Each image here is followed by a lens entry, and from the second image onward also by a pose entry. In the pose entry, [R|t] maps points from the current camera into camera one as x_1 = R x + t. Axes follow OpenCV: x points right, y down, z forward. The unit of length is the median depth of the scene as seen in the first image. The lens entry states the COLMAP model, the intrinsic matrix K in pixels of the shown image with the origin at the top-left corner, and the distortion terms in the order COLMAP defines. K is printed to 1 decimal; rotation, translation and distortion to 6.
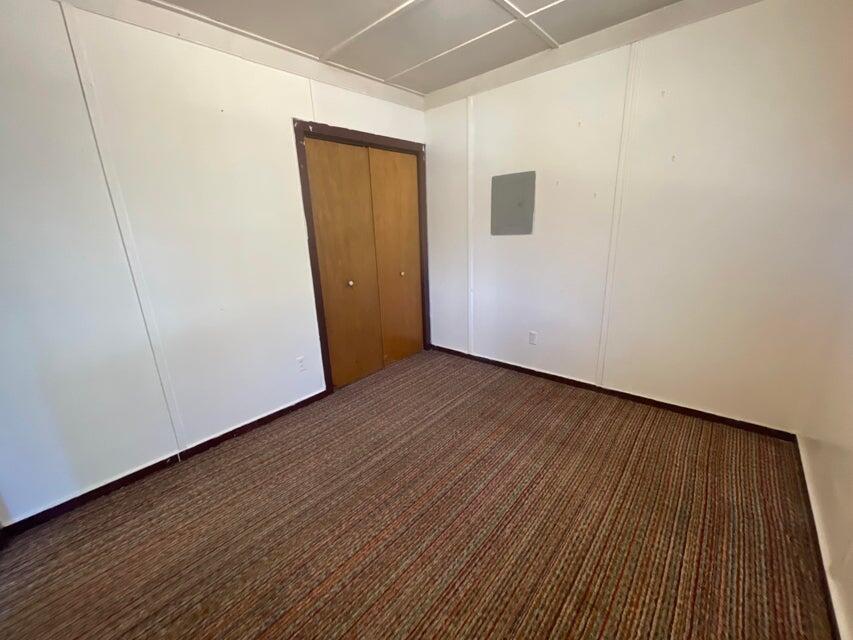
lens RADIAL K [[344.0, 0, 423.5], [0, 344.0, 319.7], [0, 0, 1]] dist [-0.000223, 0.000993]
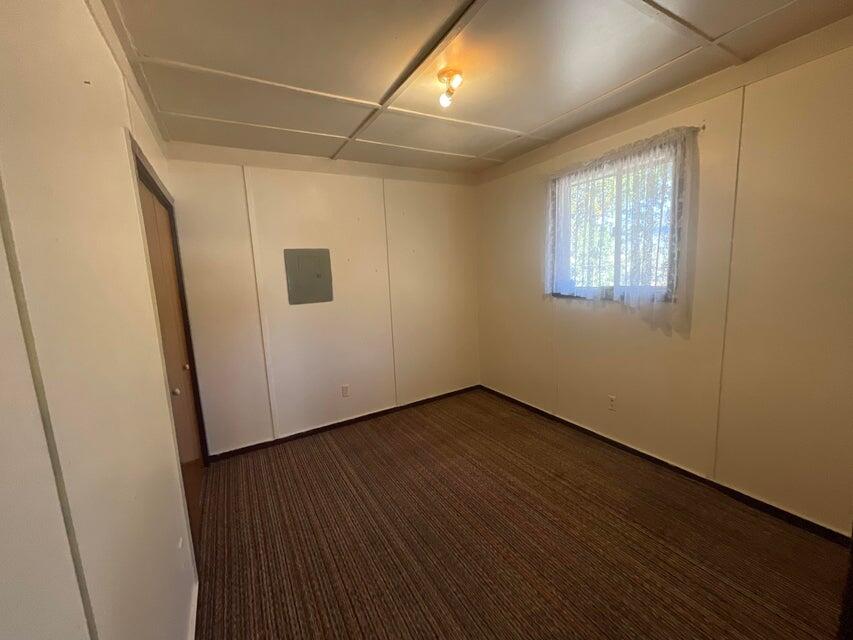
lens RADIAL K [[344.0, 0, 422.4], [0, 344.0, 323.0], [0, 0, 1]] dist [-0.000223, 0.000993]
pose [[0.327849, -0.117953, 0.937338, -0.889877], [0.290635, 0.956651, 0.018729, -0.153145], [-0.898914, 0.266282, 0.347918, 0.478651]]
